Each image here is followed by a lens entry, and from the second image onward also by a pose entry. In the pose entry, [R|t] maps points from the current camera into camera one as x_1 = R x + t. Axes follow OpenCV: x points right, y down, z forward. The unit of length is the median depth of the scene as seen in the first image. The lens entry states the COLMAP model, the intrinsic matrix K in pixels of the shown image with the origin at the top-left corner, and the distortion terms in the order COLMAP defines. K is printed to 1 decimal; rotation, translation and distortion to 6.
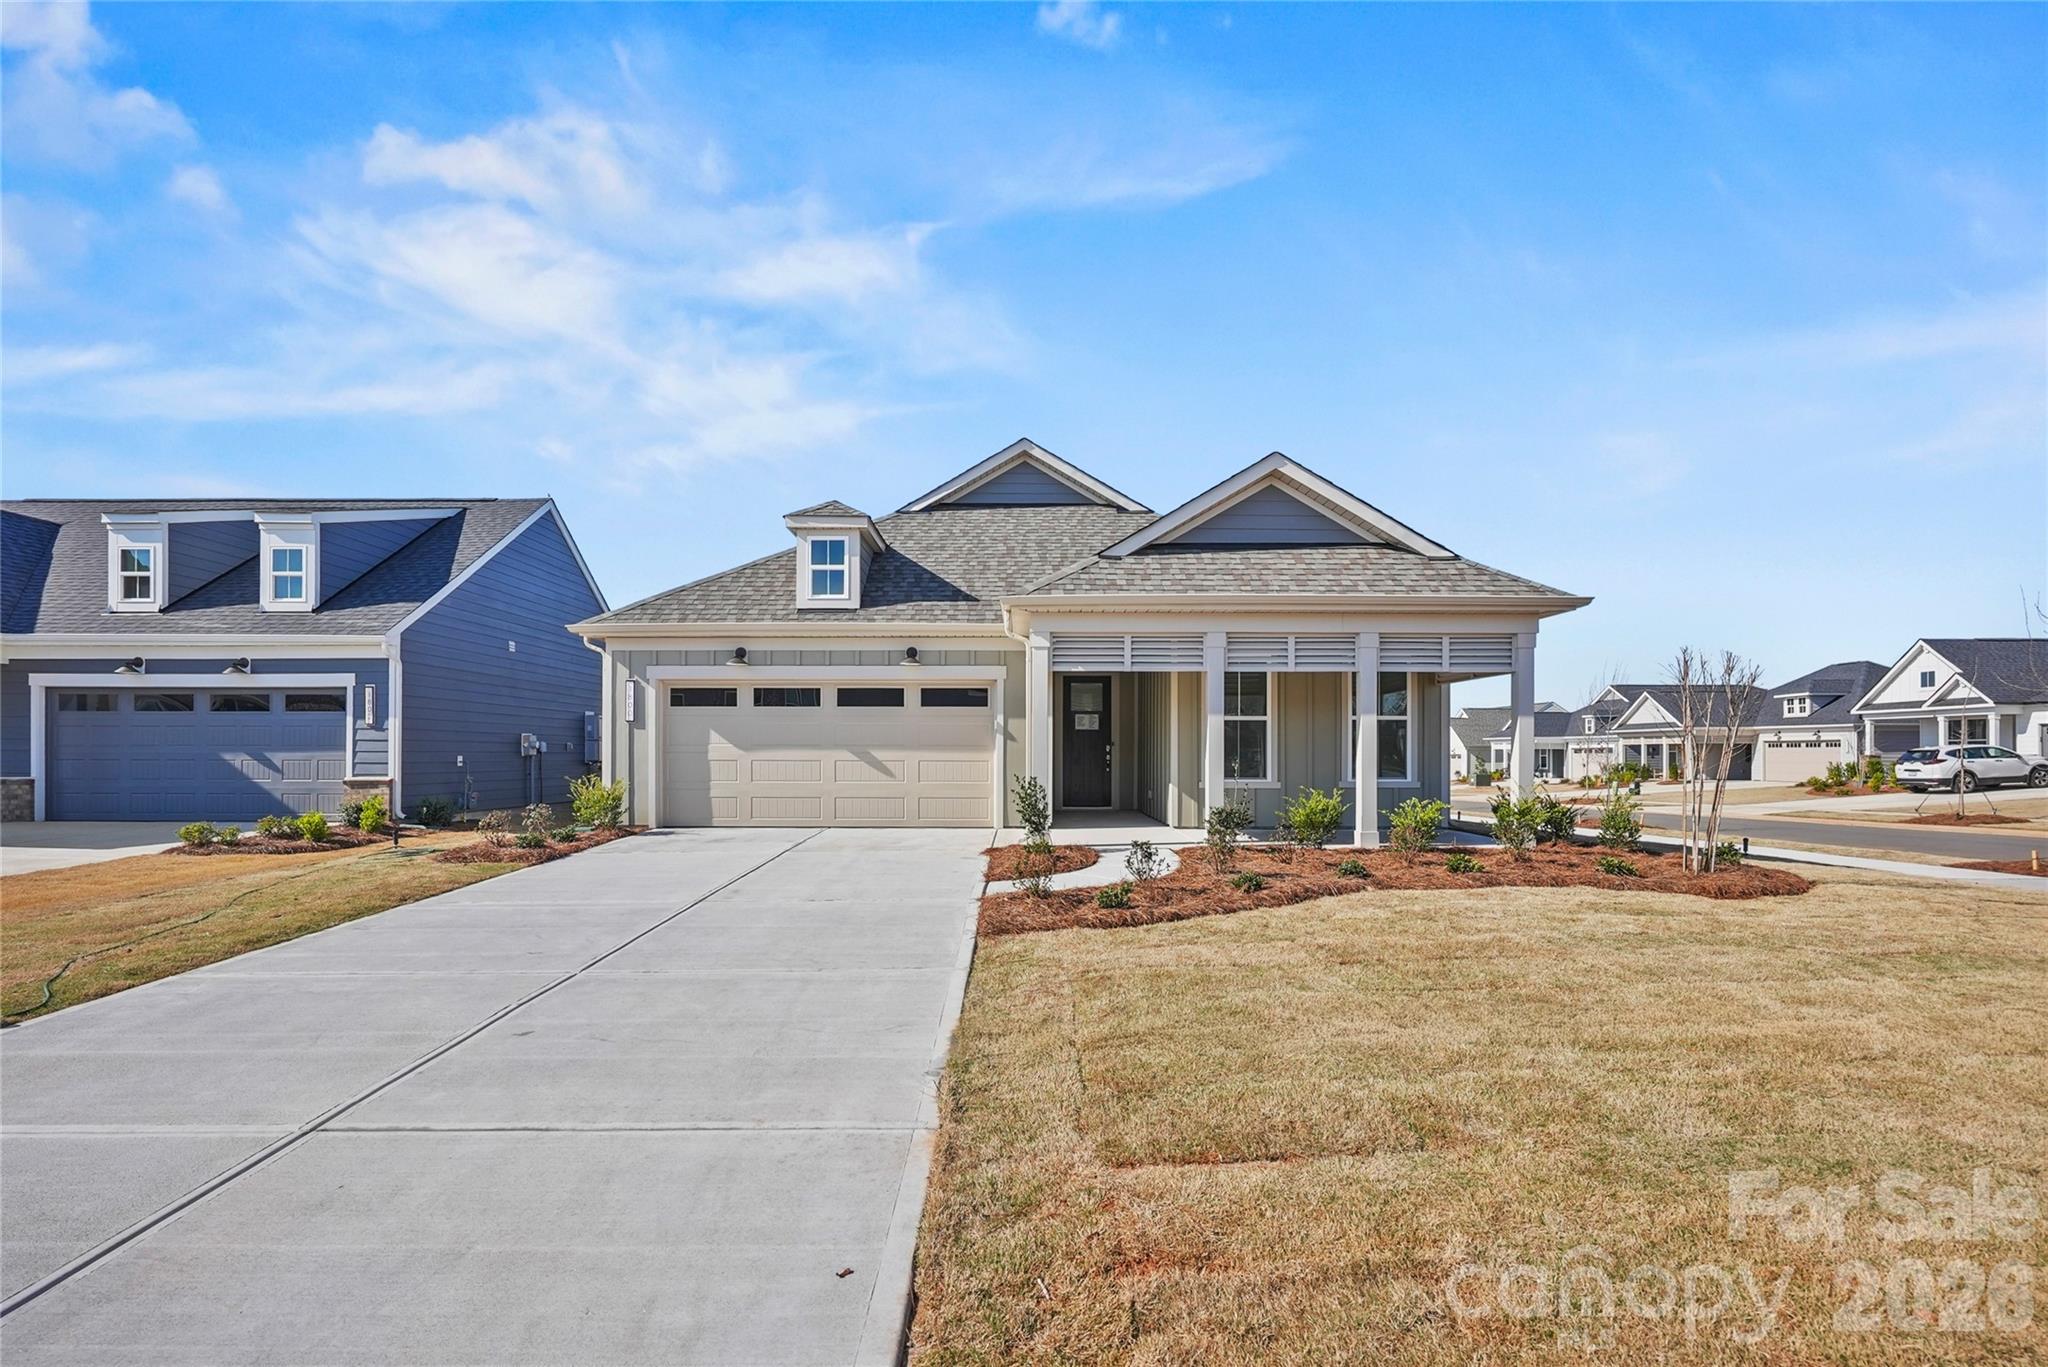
lens RADIAL K [[940.9, 0, 1024.2], [0, 940.9, 727.2], [0, 0, 1]] dist [-0.000897, -0.000261]
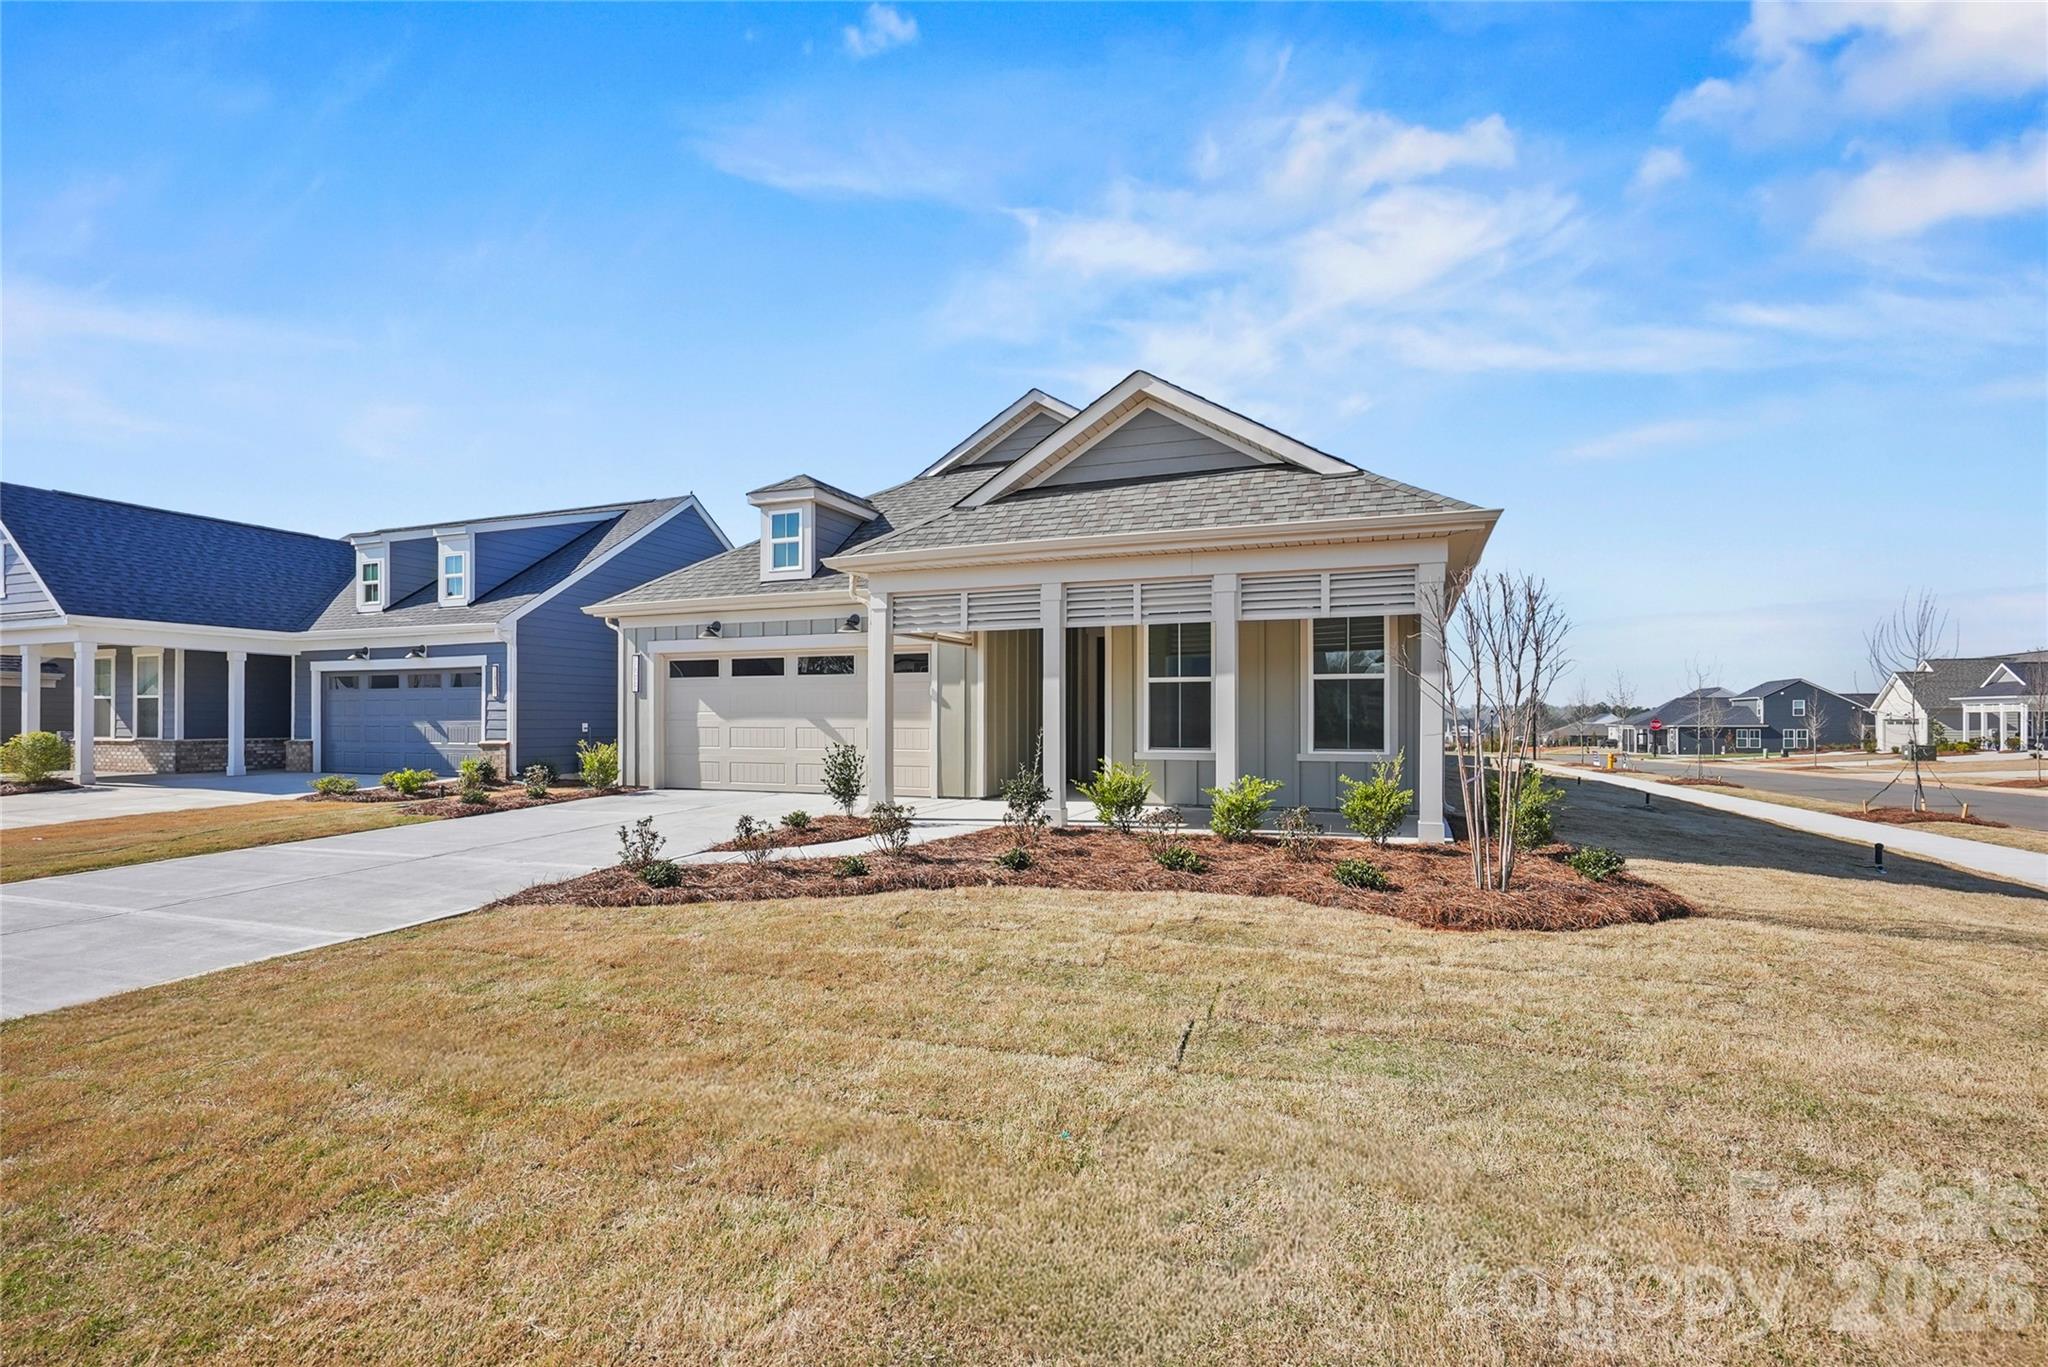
lens RADIAL K [[940.4, 0, 1016.8], [0, 940.4, 683.3], [0, 0, 1]] dist [-0.001889, 0.000125]
pose [[0.931767, -0.015736, -0.362715, 0.362356], [0.011983, 0.999849, -0.012594, 0.002376], [0.362859, 0.007388, 0.931815, 0.122771]]
